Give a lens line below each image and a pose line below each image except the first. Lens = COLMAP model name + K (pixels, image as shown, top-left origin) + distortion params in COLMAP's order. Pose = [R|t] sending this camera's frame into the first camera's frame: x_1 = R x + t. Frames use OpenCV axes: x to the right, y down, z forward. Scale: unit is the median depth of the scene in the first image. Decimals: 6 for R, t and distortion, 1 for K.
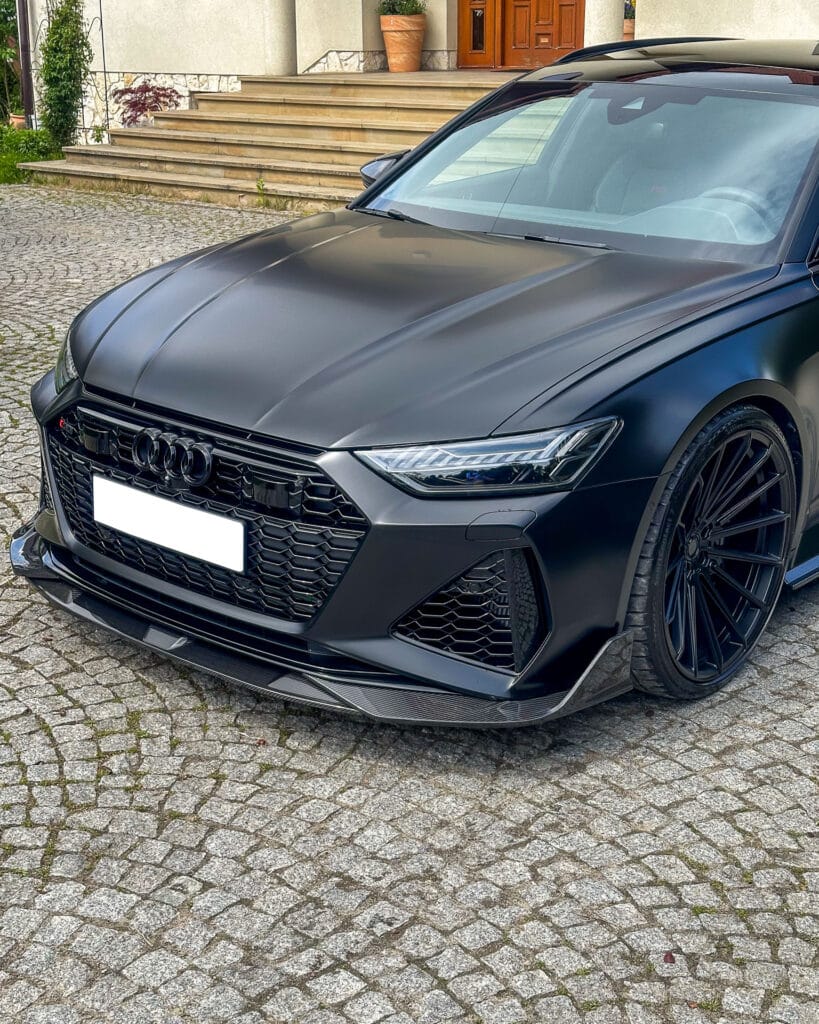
lens RADIAL K [[1483.9, 0, 411.9], [0, 1483.9, 498.4], [0, 0, 1]] dist [0.136464, -0.235954]
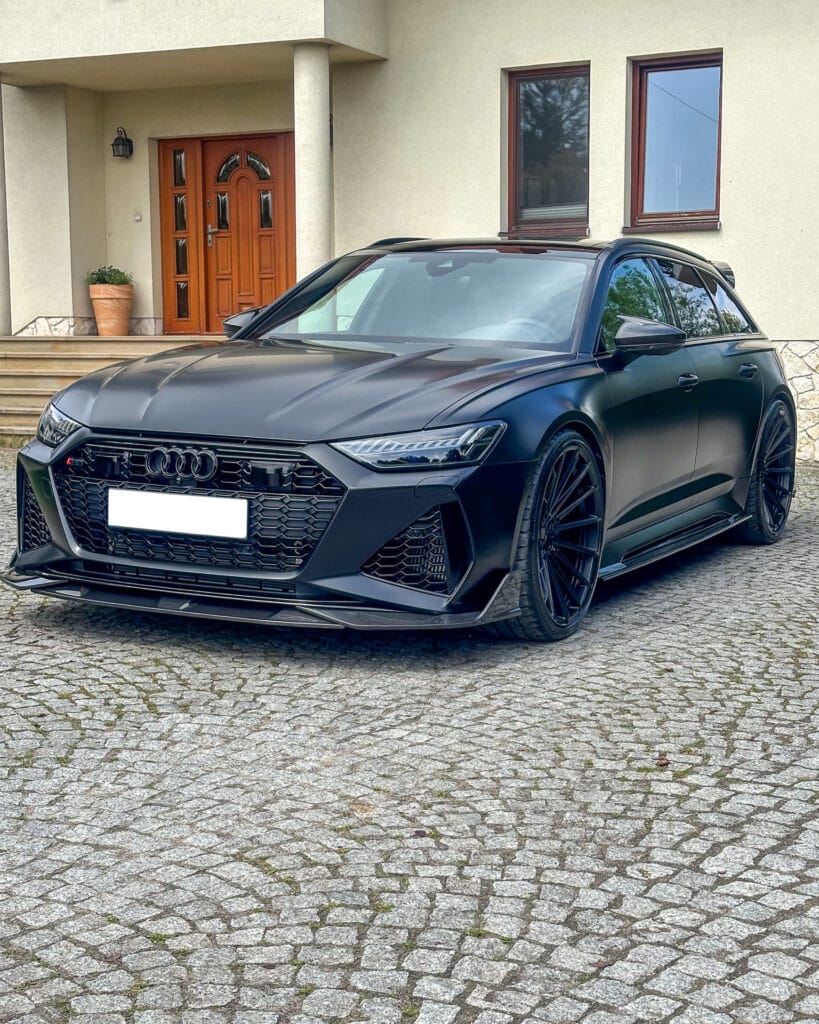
lens RADIAL K [[1560.5, 0, 448.8], [0, 1560.5, 532.0], [0, 0, 1]] dist [0.125004, -0.130020]
pose [[0.967215, -0.025602, 0.252666, -0.302038], [0.072081, 0.981665, -0.176459, 0.317736], [-0.243516, 0.188886, 0.951327, -0.428155]]
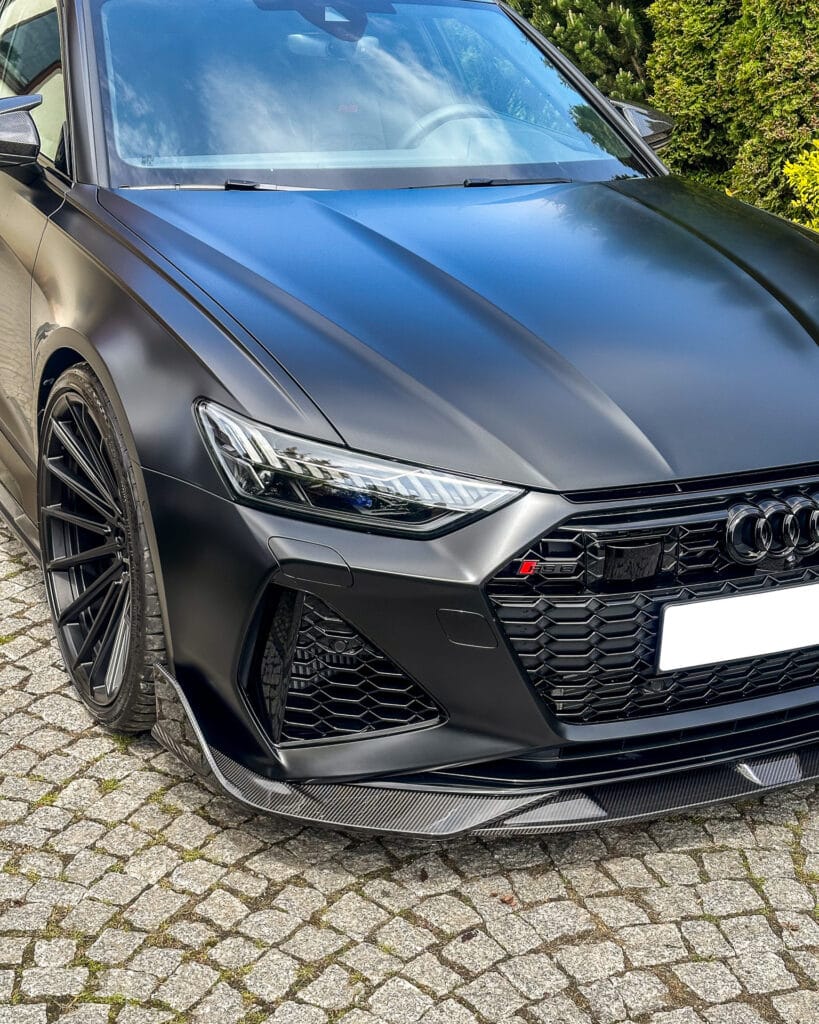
lens RADIAL K [[1468.1, 0, 401.4], [0, 1468.1, 495.8], [0, 0, 1]] dist [0.173955, -0.379673]
pose [[0.408388, -0.316743, 0.856092, -0.900940], [0.252234, 0.940507, 0.227650, -0.270152], [-0.877267, 0.122966, 0.463985, 0.864196]]
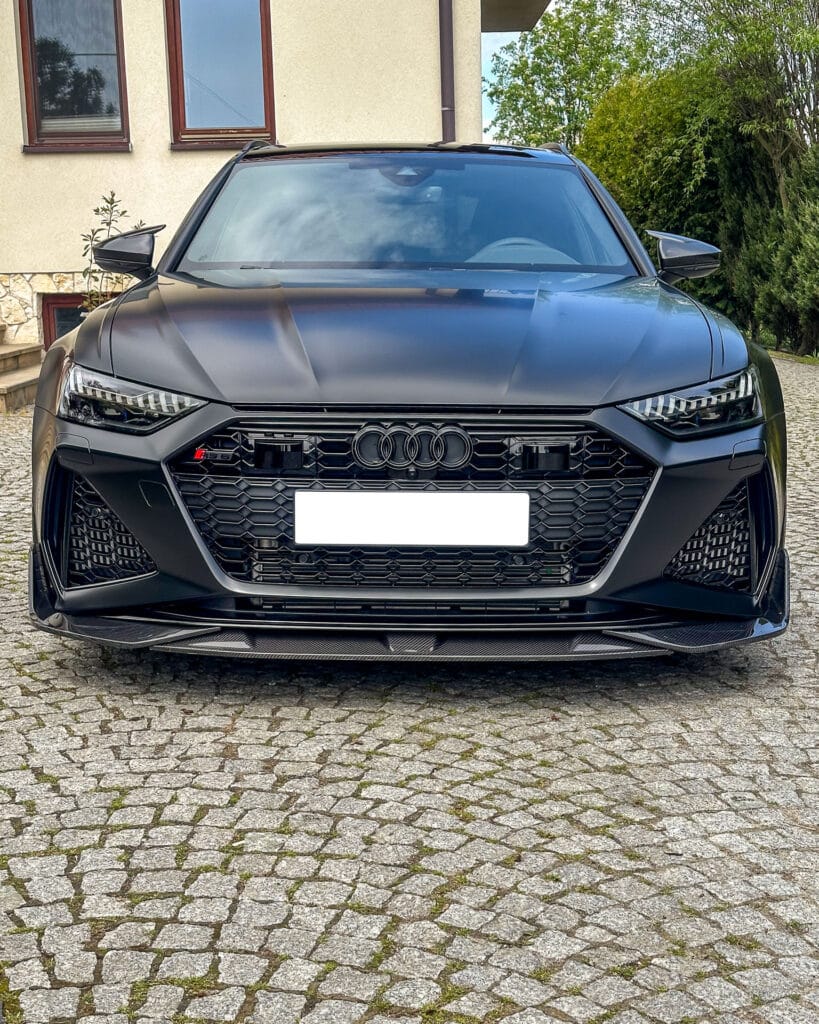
lens RADIAL K [[1511.4, 0, 409.5], [0, 1511.4, 512.0], [0, 0, 1]] dist [0.175206, -0.167915]
pose [[0.769376, -0.116151, 0.628147, -0.816453], [0.211281, 0.974257, -0.078633, 0.093045], [-0.602844, 0.193214, 0.774111, 0.265715]]
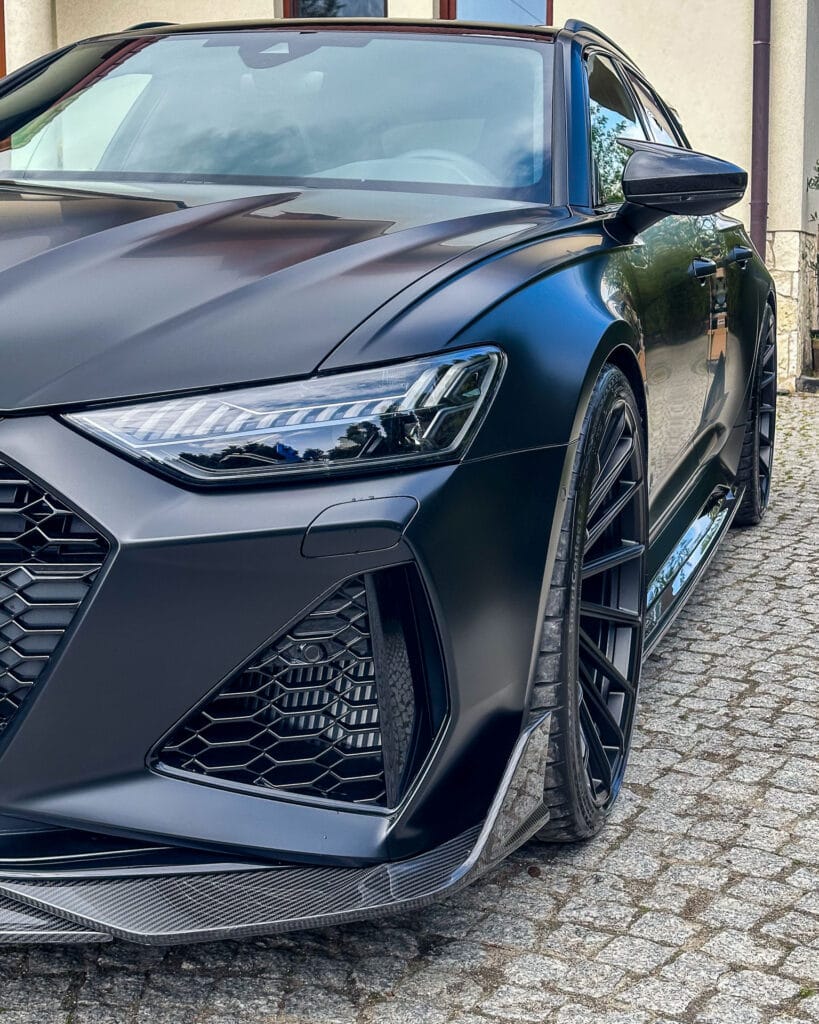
lens RADIAL K [[1587.4, 0, 430.7], [0, 1587.4, 453.2], [0, 0, 1]] dist [0.150819, -0.053067]
pose [[0.916171, -0.046427, 0.398089, -0.140417], [0.117686, 0.980645, -0.156478, 0.082308], [-0.383120, 0.190210, 0.903902, 0.438413]]
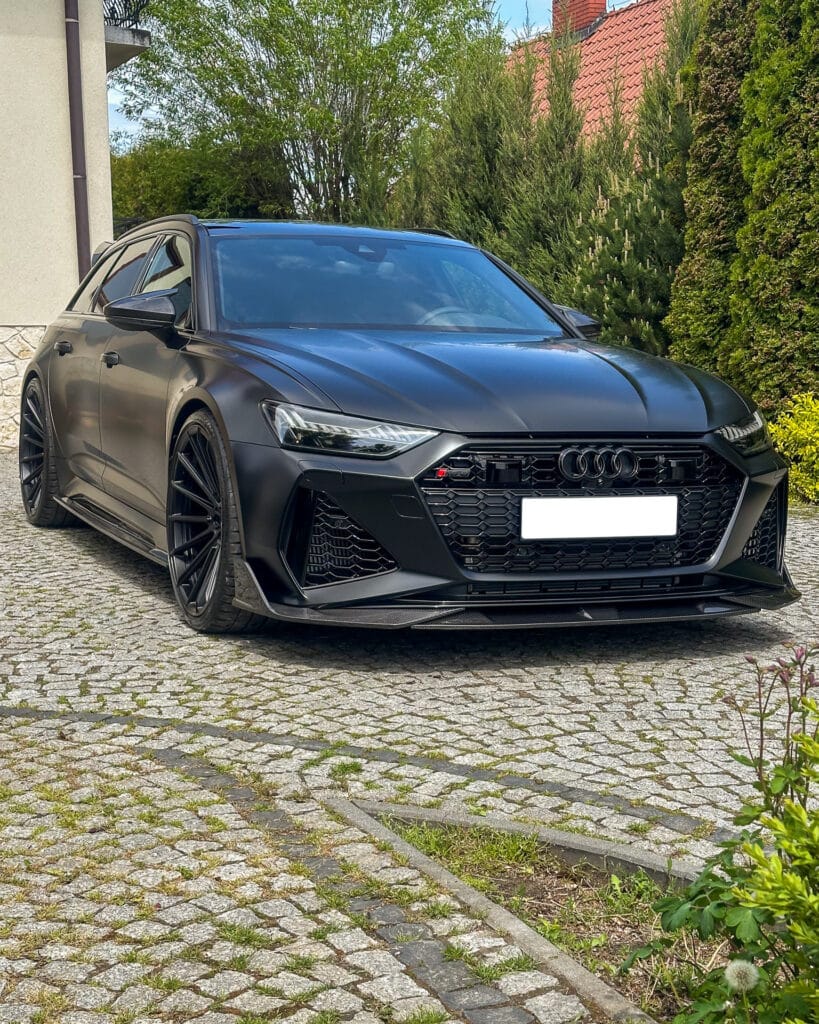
lens RADIAL K [[1537.3, 0, 409.5], [0, 1537.3, 512.0], [0, 0, 1]] dist [0.138953, -0.332905]
pose [[0.465946, -0.105081, 0.878551, -1.465769], [0.268264, 0.962964, -0.027099, 0.004297], [-0.843166, 0.248310, 0.476879, 0.541195]]
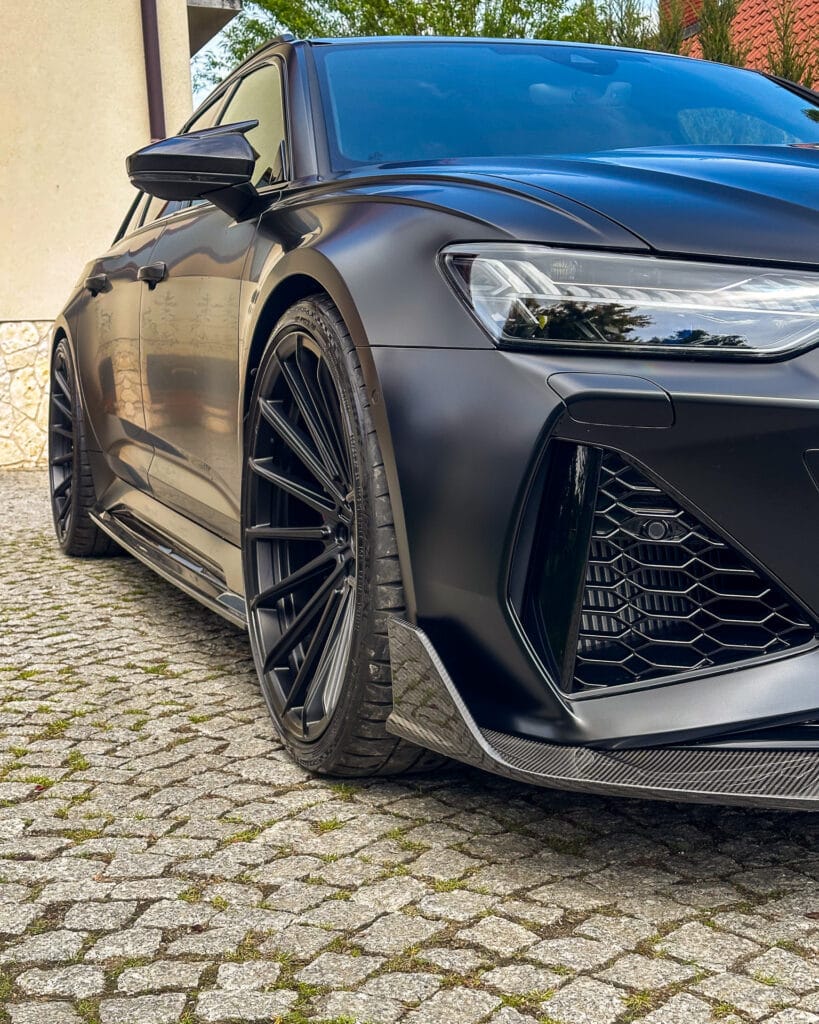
lens RADIAL K [[1483.9, 0, 411.9], [0, 1483.9, 498.4], [0, 0, 1]] dist [0.136464, -0.235954]
pose [[0.520501, -0.098352, 0.848178, -0.782439], [0.292220, 0.953879, -0.068718, -0.039190], [-0.802300, 0.283622, 0.525236, 1.038390]]
